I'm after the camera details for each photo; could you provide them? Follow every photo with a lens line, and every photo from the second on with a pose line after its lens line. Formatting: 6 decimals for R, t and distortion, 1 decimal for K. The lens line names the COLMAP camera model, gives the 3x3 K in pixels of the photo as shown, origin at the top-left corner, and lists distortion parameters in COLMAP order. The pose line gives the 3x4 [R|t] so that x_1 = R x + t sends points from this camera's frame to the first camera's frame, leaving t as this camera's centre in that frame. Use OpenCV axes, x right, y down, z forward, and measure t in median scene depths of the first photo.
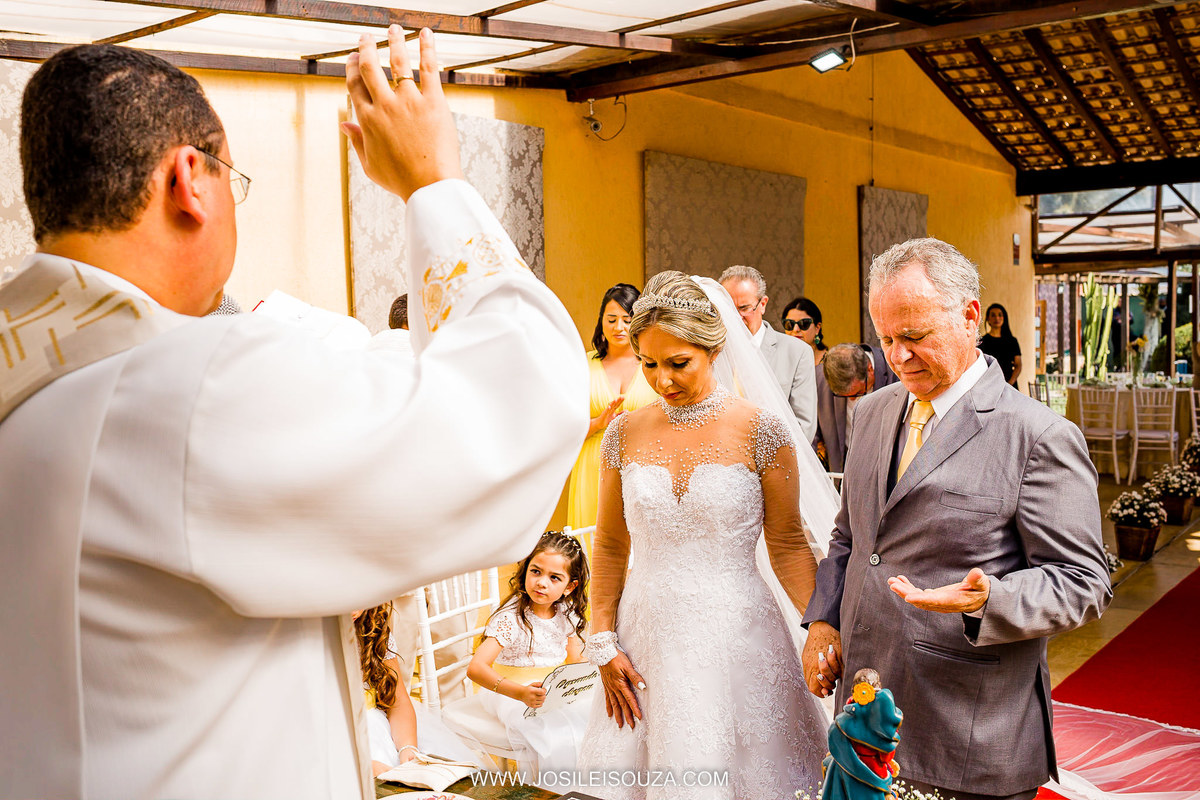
lens RADIAL K [[1166.9, 0, 598.0], [0, 1166.9, 418.6], [0, 0, 1]] dist [-0.066148, 0.051106]
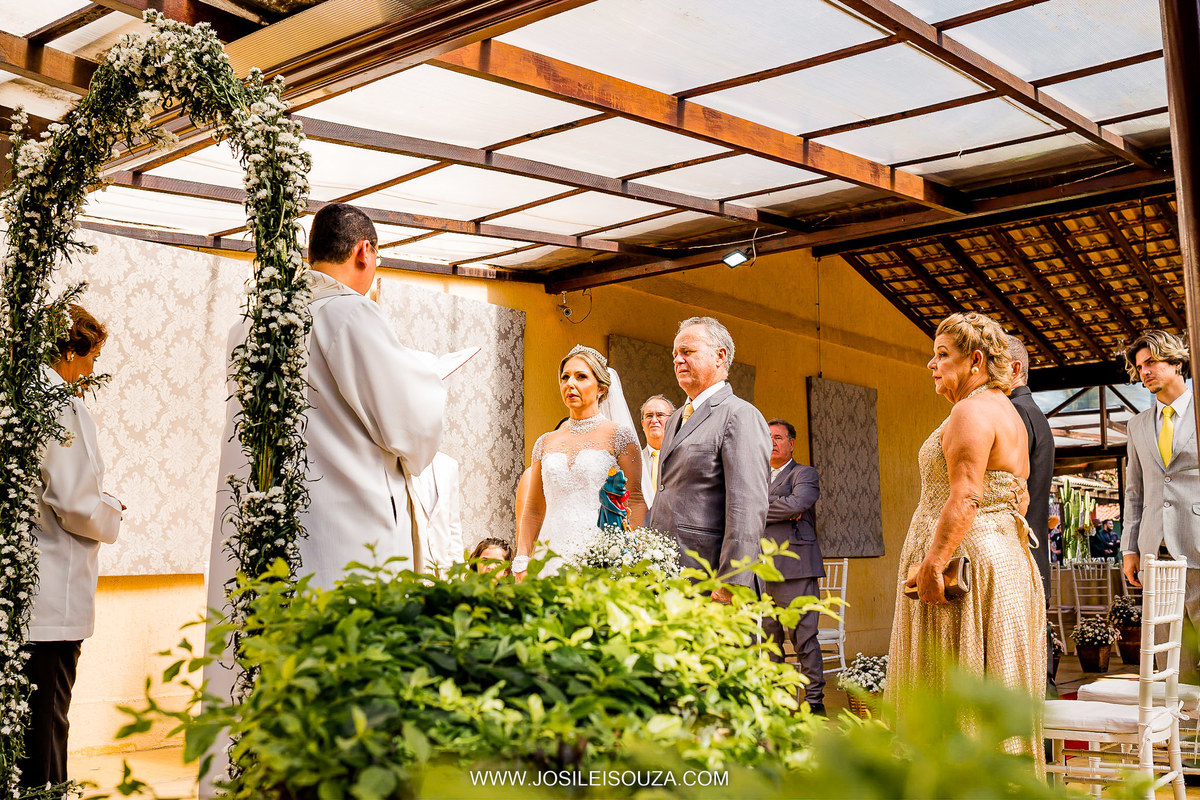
lens RADIAL K [[1291.1, 0, 599.5], [0, 1291.1, 371.5], [0, 0, 1]] dist [-0.069332, 0.014530]
pose [[0.999915, 0.010051, -0.008359, 0.029774], [-0.011741, 0.971676, -0.236024, 0.093273], [0.005750, 0.236102, 0.971711, -0.228836]]
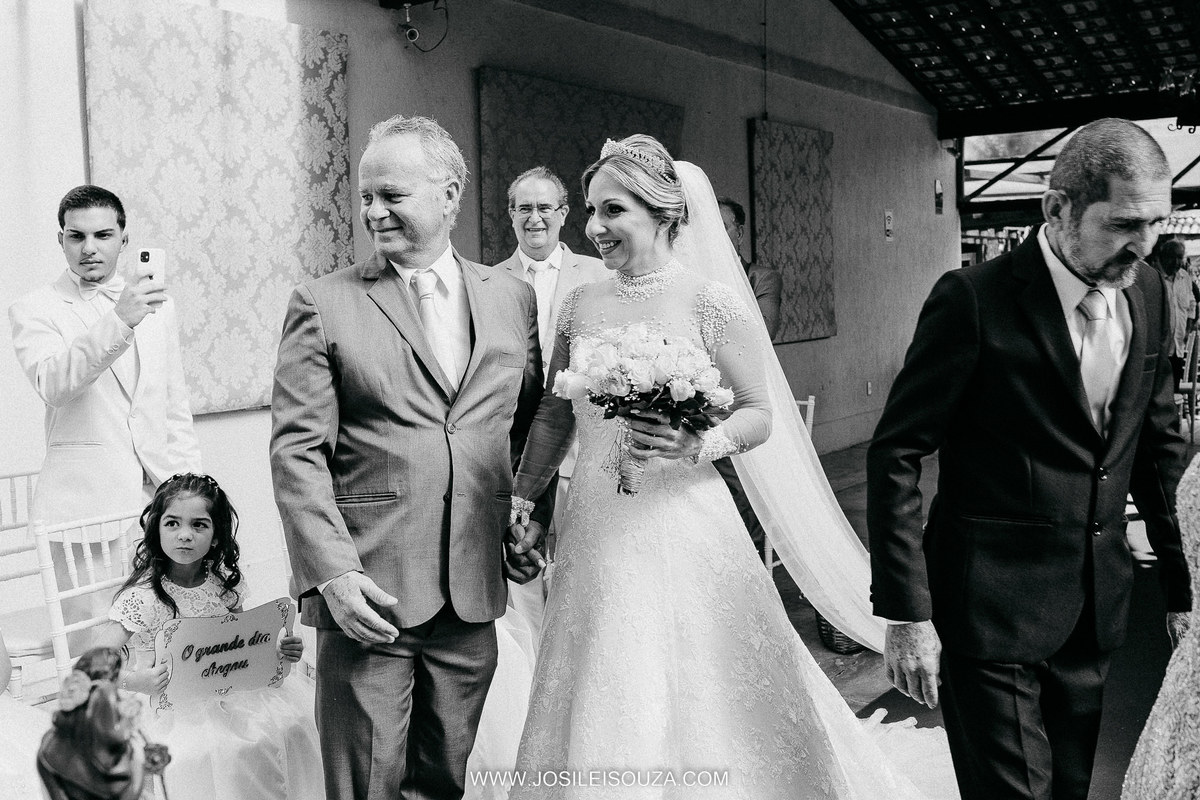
lens RADIAL K [[1209.2, 0, 571.7], [0, 1209.2, 407.1], [0, 0, 1]] dist [-0.060918, 0.030906]
pose [[0.999784, -0.007650, 0.019311, 0.064383], [0.007470, 0.999928, 0.009400, 0.013603], [-0.019382, -0.009254, 0.999769, 0.060377]]
